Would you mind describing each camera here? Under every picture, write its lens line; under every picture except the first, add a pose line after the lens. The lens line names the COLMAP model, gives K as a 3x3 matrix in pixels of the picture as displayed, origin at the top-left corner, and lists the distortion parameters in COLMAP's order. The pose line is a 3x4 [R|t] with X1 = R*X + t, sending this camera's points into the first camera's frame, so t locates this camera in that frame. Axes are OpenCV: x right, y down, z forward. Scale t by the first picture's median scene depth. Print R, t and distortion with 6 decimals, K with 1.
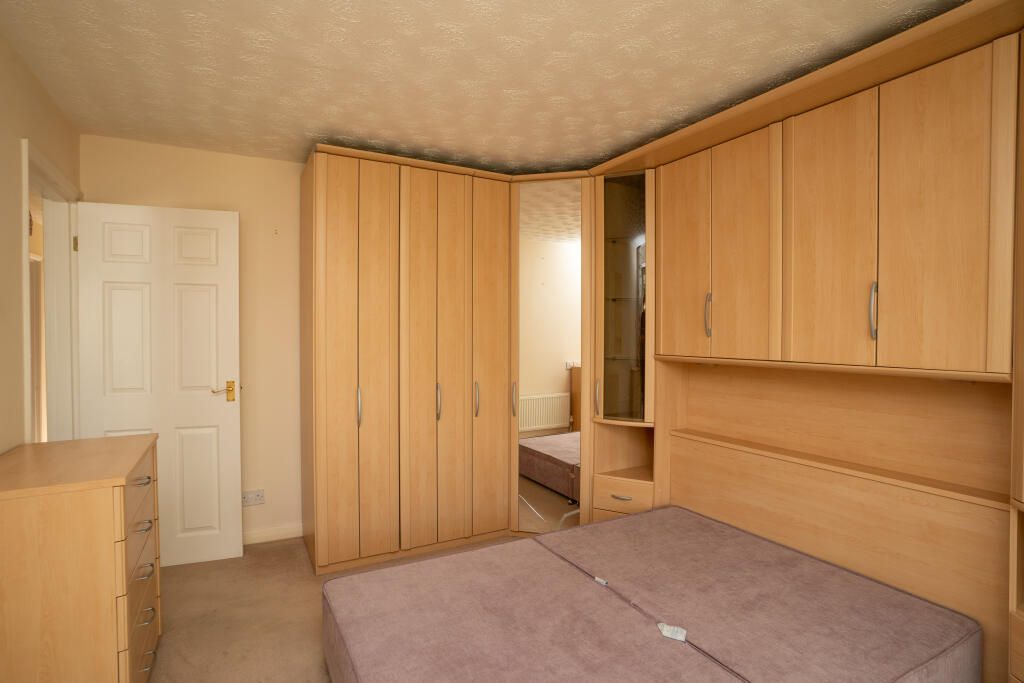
lens RADIAL K [[505.3, 0, 512.0], [0, 505.3, 341.5], [0, 0, 1]] dist [-0.046603, 0.000228]
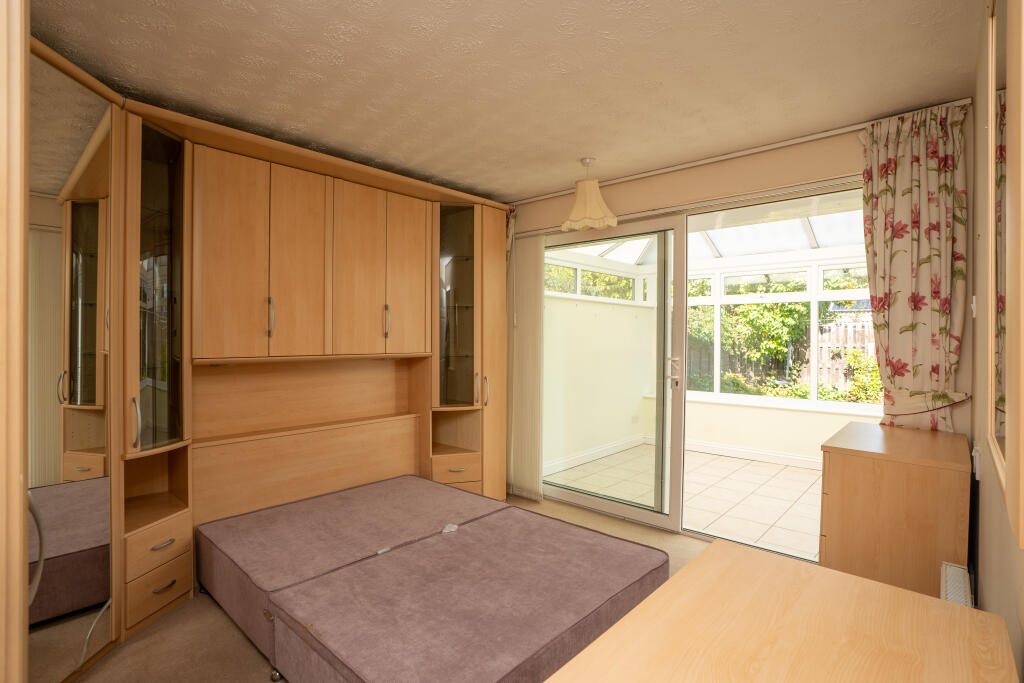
lens RADIAL K [[505.3, 0, 512.0], [0, 505.3, 341.5], [0, 0, 1]] dist [-0.046603, 0.000228]
pose [[-0.327058, -0.020270, 0.944787, -0.824828], [0.004943, 0.999720, 0.023160, -0.025334], [-0.944991, 0.012245, -0.326866, 0.894157]]
